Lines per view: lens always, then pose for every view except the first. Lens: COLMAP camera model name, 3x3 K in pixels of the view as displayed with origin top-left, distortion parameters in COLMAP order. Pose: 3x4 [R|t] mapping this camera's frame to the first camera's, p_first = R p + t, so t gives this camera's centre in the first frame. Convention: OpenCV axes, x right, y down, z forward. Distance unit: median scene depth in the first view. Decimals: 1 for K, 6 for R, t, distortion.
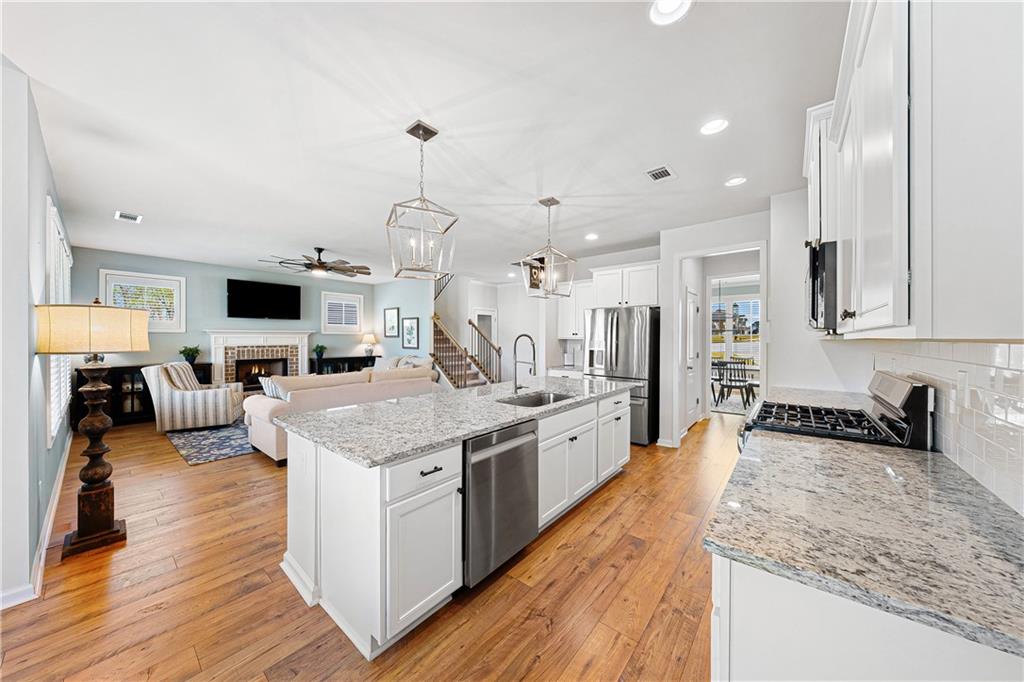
lens RADIAL K [[347.1, 0, 517.0], [0, 347.1, 339.4], [0, 0, 1]] dist [-0.000300, 0.000023]
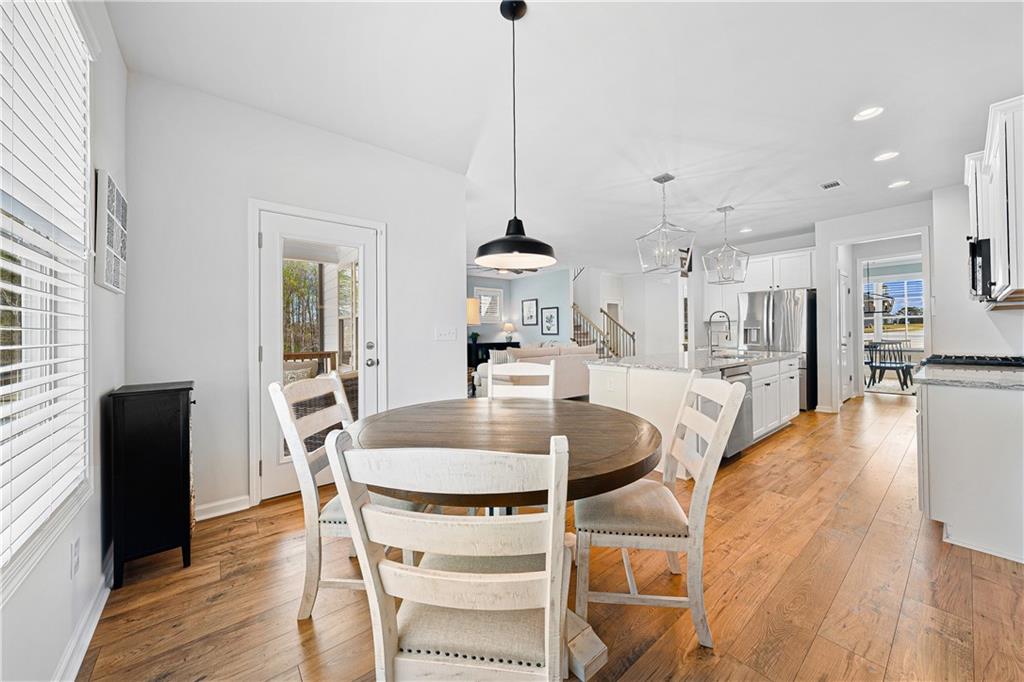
lens RADIAL K [[372.4, 0, 518.4], [0, 372.4, 330.1], [0, 0, 1]] dist [-0.001099, 0.000043]
pose [[0.979955, -0.013341, -0.198771, -0.191637], [0.011129, 0.999863, -0.012243, 0.028865], [0.198907, 0.009785, 0.979970, -0.243678]]
